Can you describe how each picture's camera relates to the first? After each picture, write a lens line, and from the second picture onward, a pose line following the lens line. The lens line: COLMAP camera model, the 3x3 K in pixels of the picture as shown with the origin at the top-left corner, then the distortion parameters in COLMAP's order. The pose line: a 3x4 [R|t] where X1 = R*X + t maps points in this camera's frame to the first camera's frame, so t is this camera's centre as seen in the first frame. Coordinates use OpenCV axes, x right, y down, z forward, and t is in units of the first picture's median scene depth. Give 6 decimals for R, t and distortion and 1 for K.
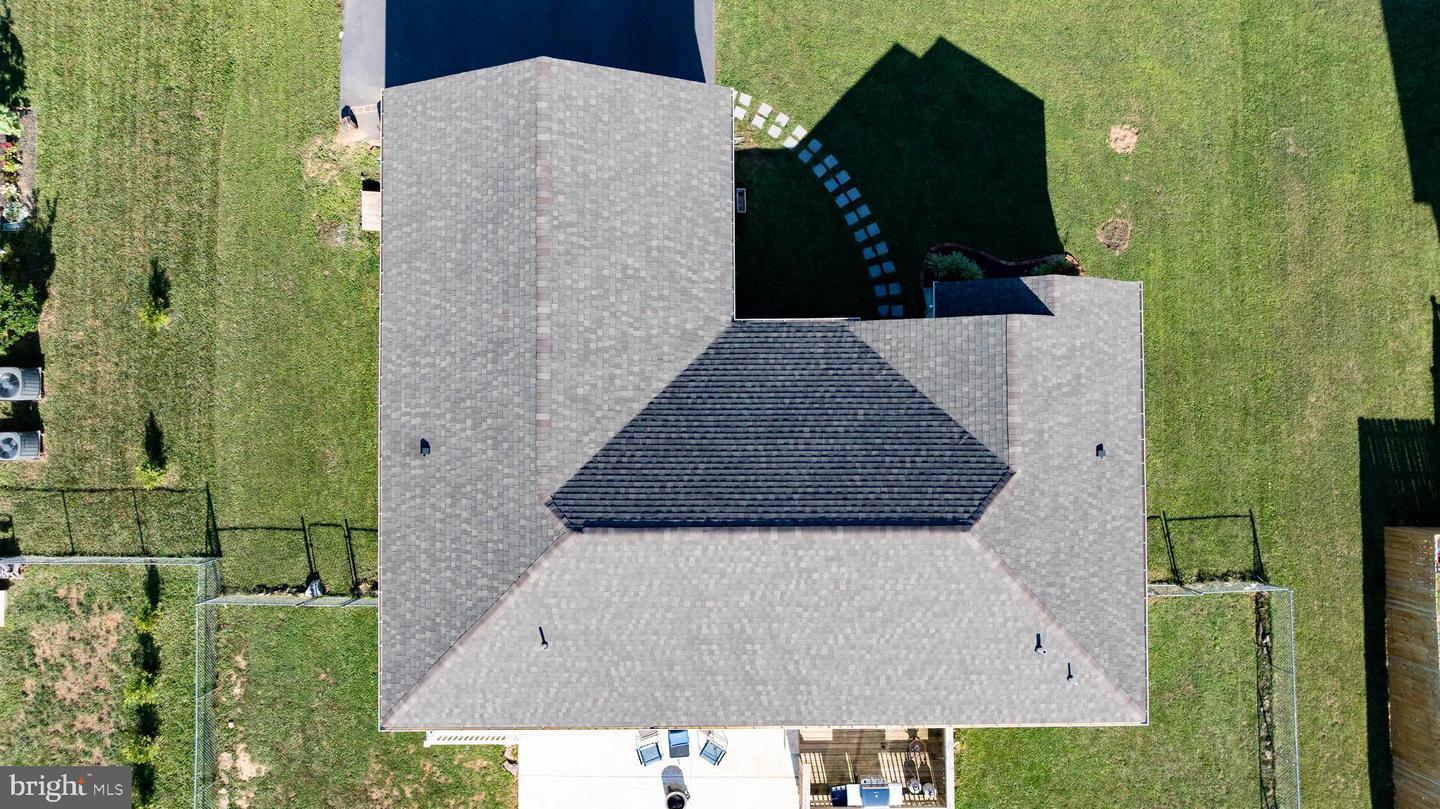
lens RADIAL K [[996.3, 0, 720.0], [0, 996.3, 404.5], [0, 0, 1]] dist [-0.006109, -0.000130]
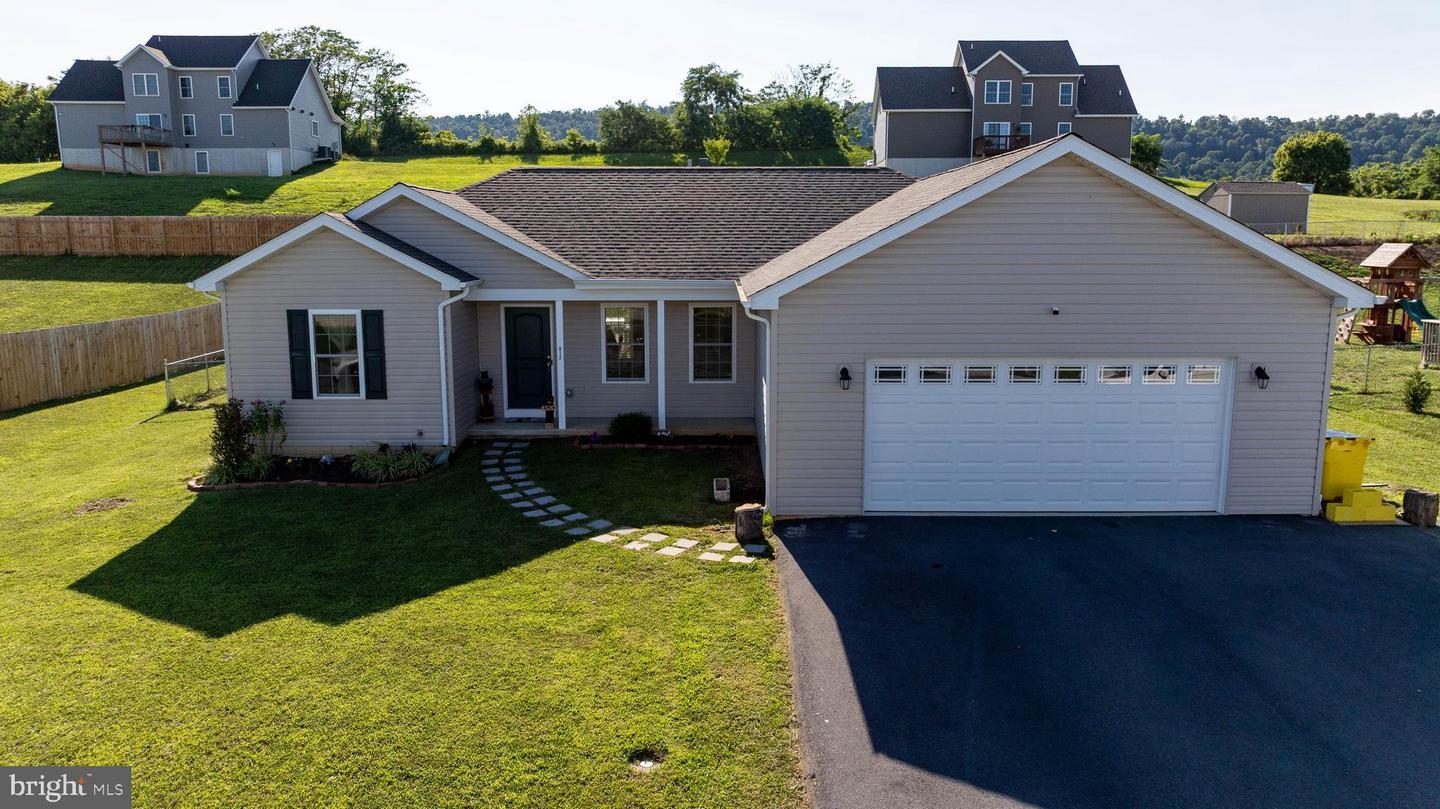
lens RADIAL K [[996.3, 0, 720.0], [0, 996.3, 404.5], [0, 0, 1]] dist [-0.006109, -0.000130]
pose [[-0.999987, -0.004332, 0.002669, 0.021348], [0.003195, -0.126319, 0.991985, -0.794665], [-0.003960, 0.991980, 0.126331, 0.905115]]
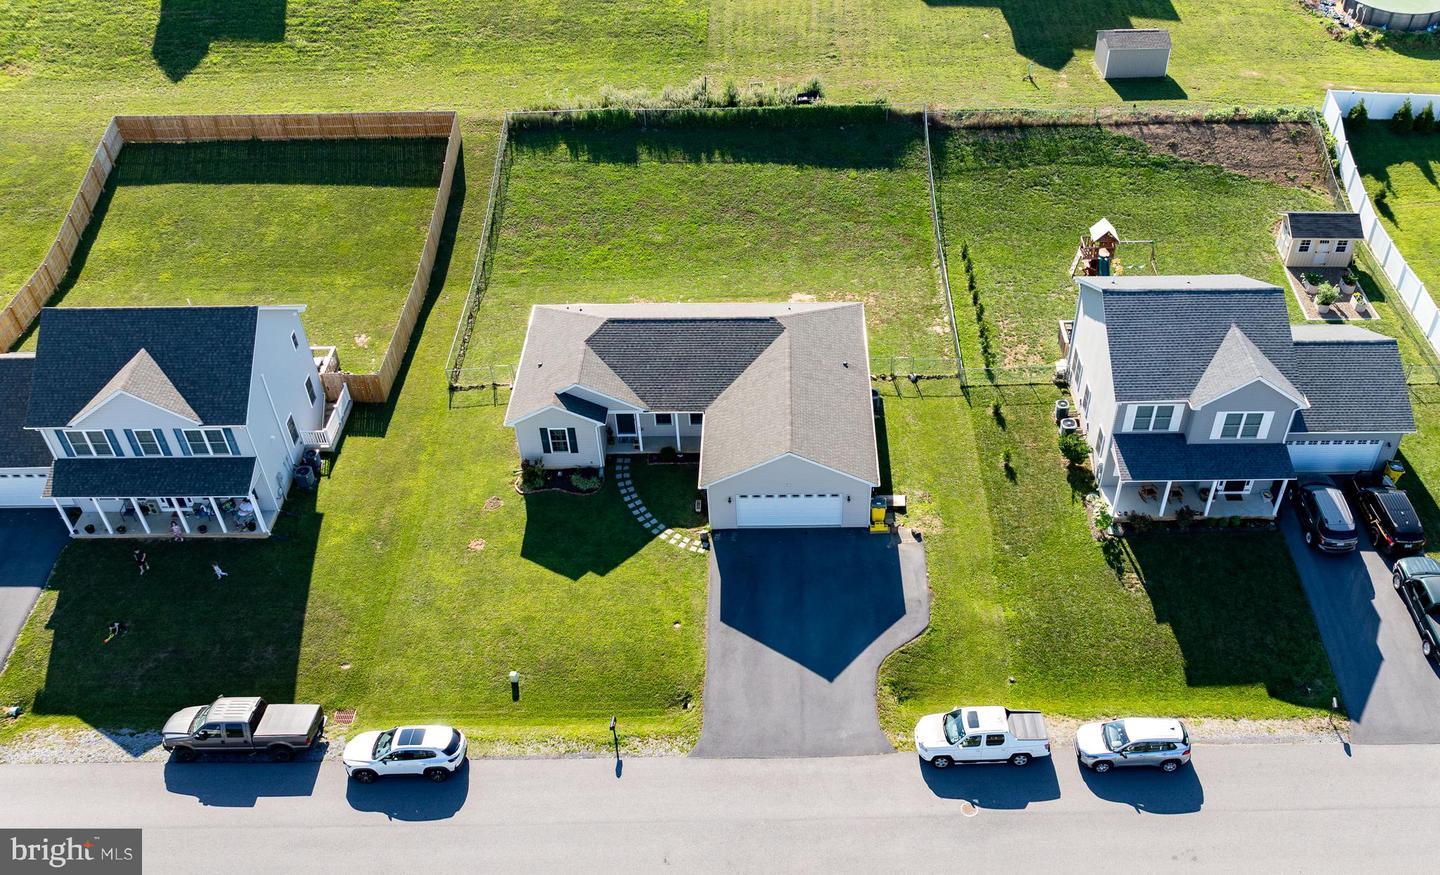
lens RADIAL K [[1222.2, 0, 797.2], [0, 1222.2, 520.8], [0, 0, 1]] dist [-0.005080, -0.000808]
pose [[-0.999969, 0.002402, -0.007493, -0.147147], [-0.007185, -0.666815, 0.745189, -1.950794], [-0.003206, 0.745220, 0.666811, -0.487343]]
